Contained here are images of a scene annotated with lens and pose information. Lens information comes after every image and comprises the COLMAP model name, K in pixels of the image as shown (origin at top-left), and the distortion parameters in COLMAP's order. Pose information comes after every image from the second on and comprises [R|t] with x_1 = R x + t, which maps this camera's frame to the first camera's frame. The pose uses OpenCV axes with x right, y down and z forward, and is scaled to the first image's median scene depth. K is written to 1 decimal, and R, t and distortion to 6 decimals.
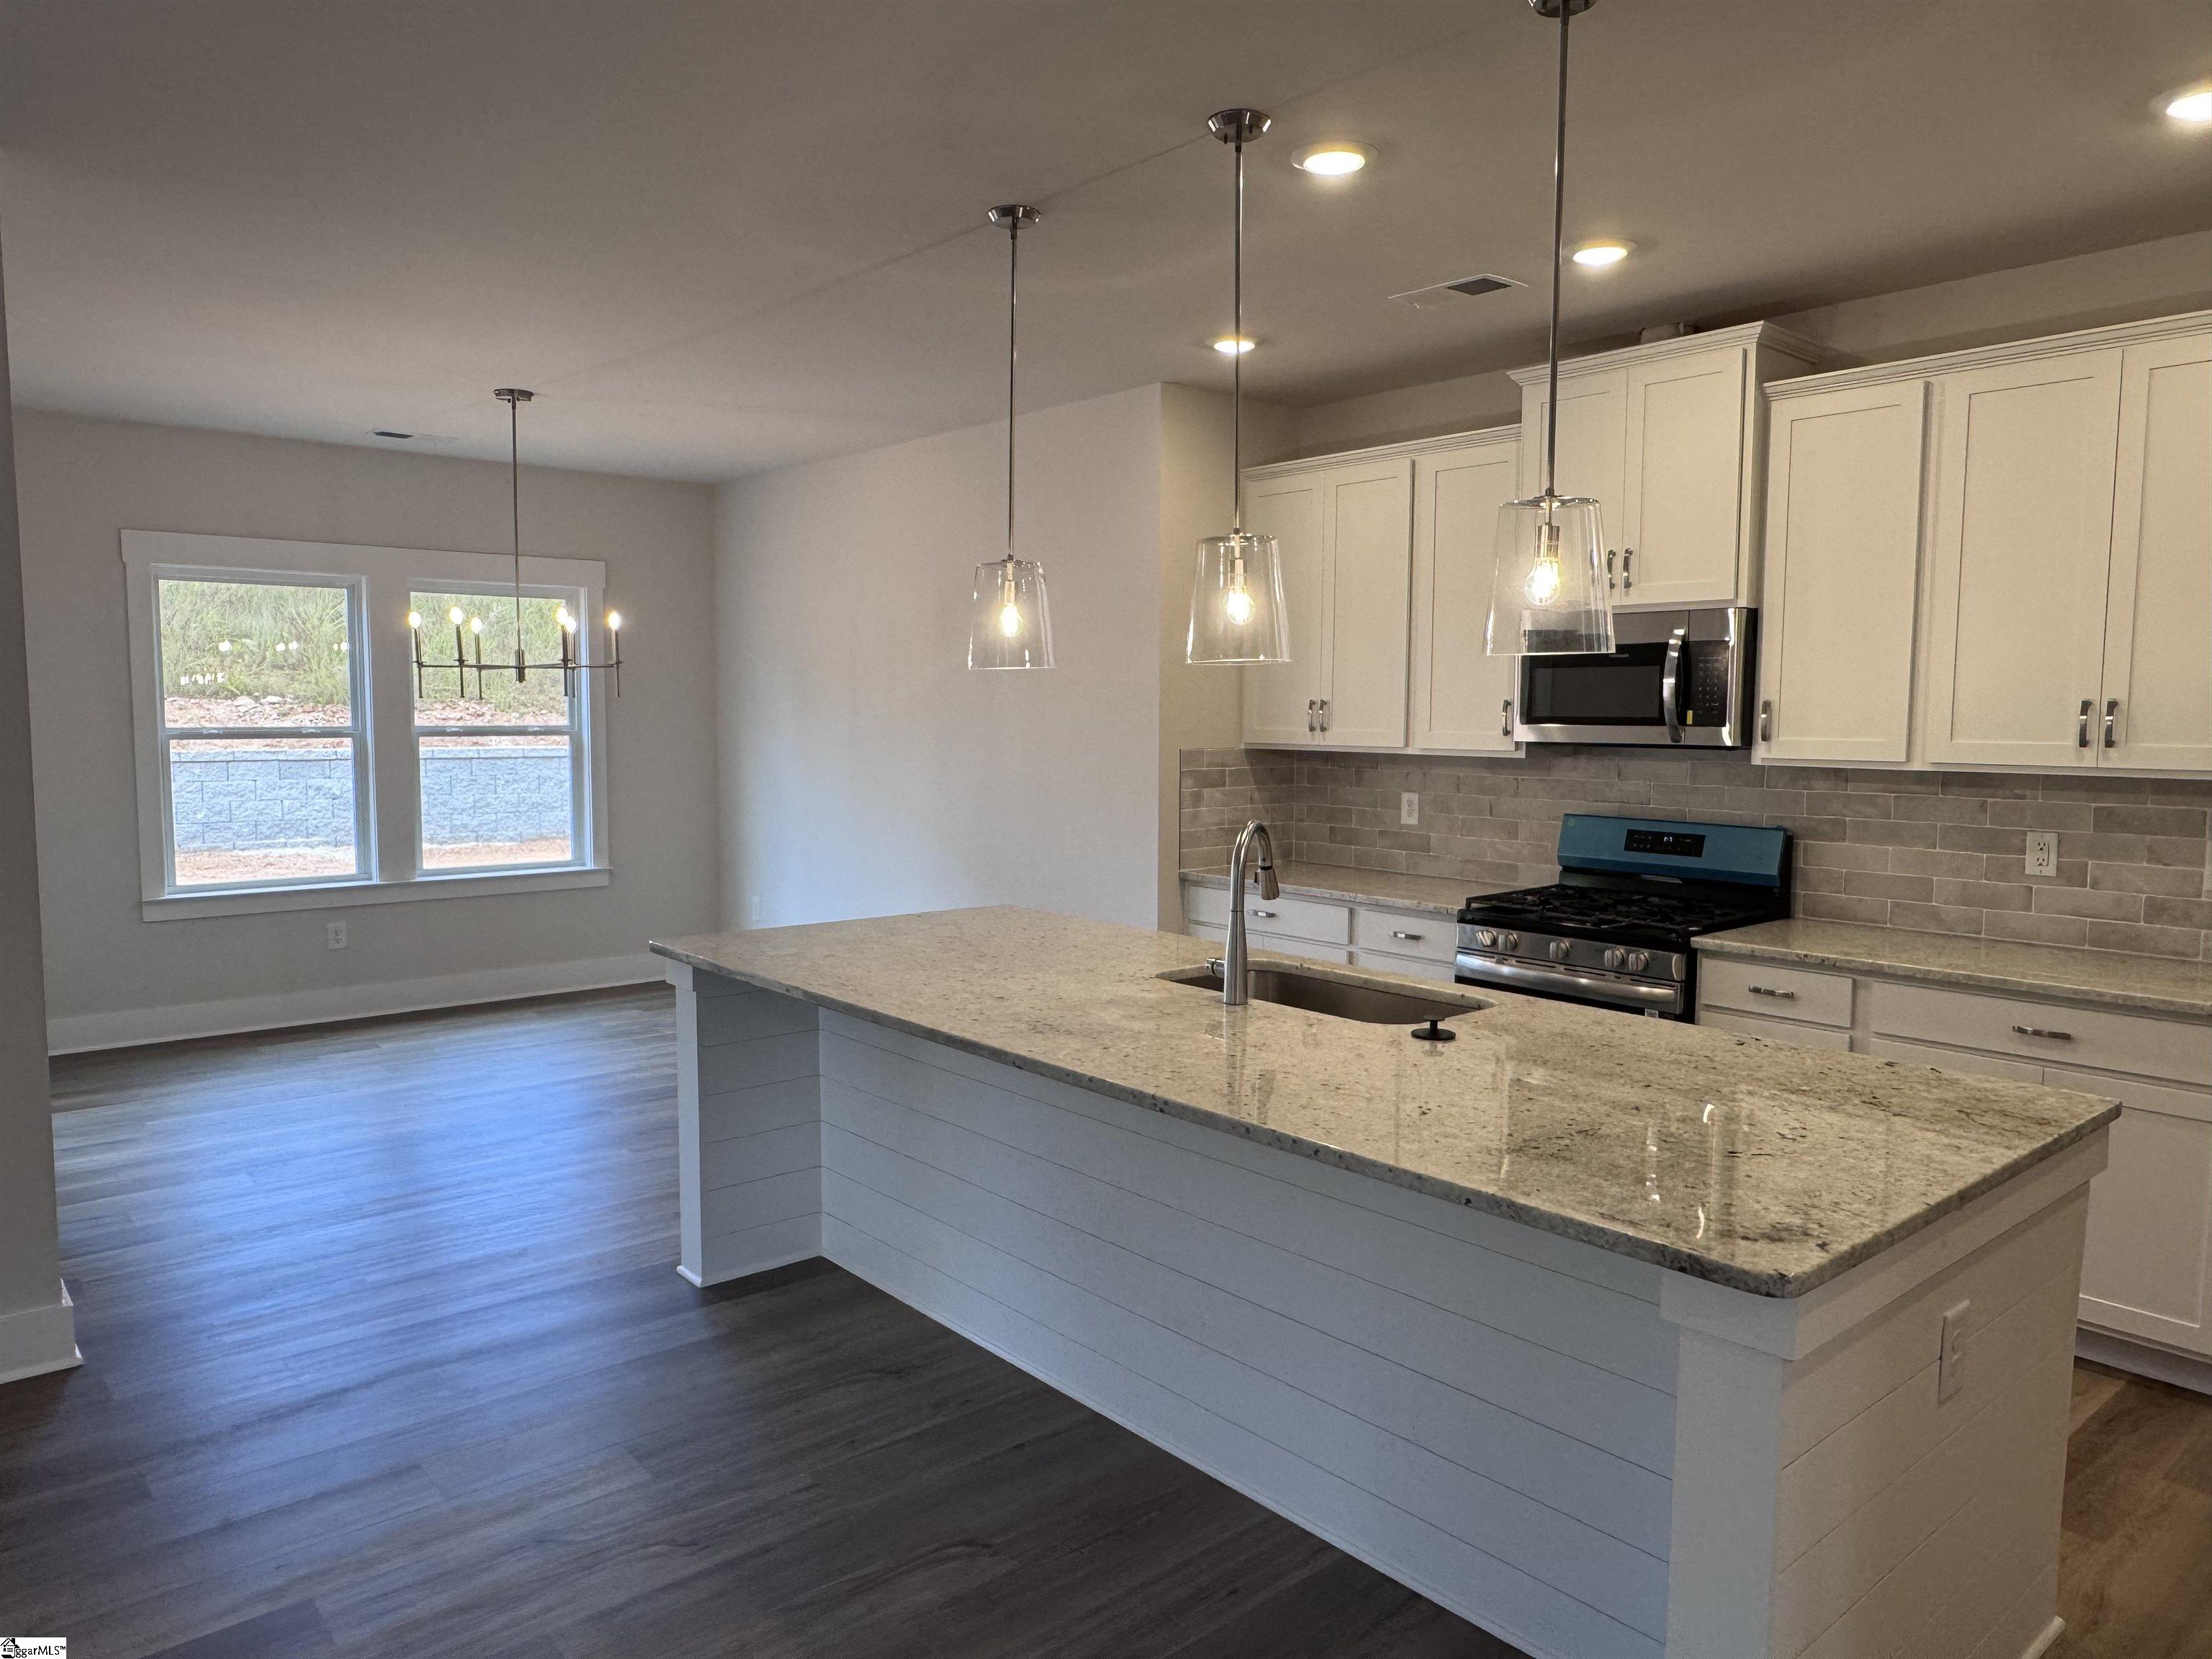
lens RADIAL K [[1464.0, 0, 1080.2], [0, 1464.0, 837.4], [0, 0, 1]] dist [-0.000365, 0.000490]
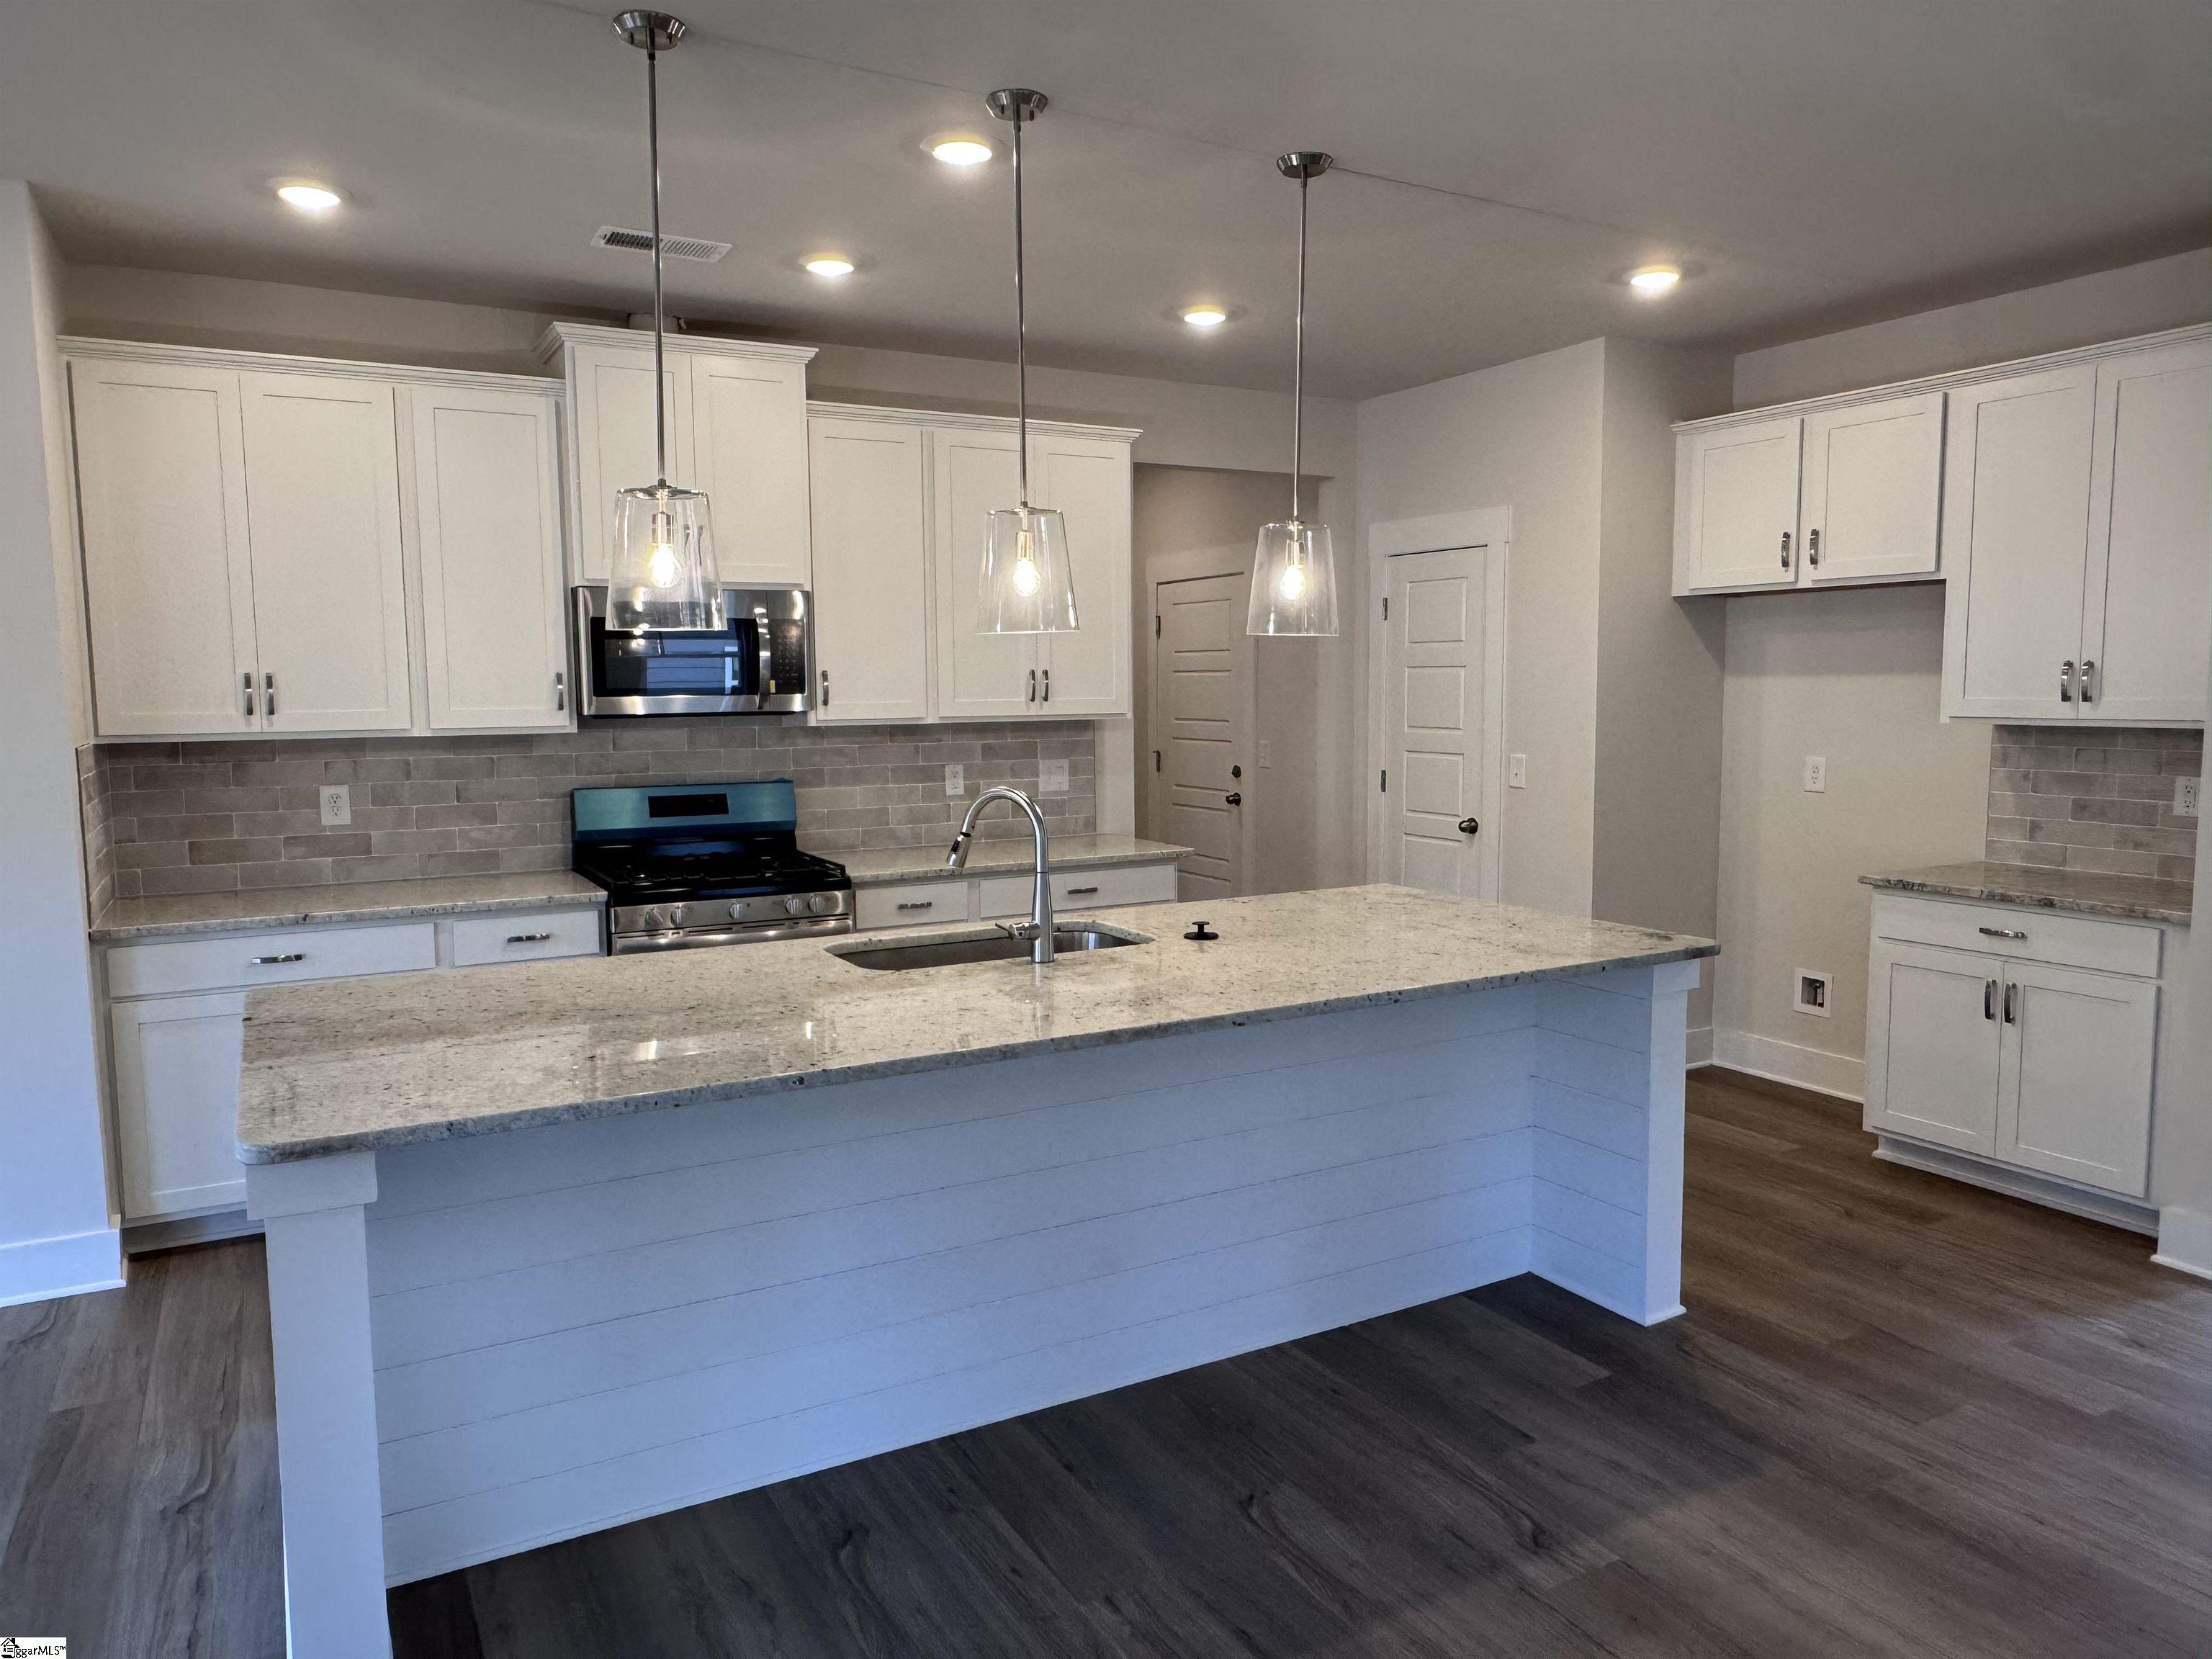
lens RADIAL K [[1479.4, 0, 1101.9], [0, 1479.4, 817.7], [0, 0, 1]] dist [-0.003788, -0.005229]
pose [[0.188744, -0.098377, 0.977086, -0.656393], [0.096687, 0.991997, 0.081201, -0.050024], [-0.977255, 0.079145, 0.196746, 0.542012]]
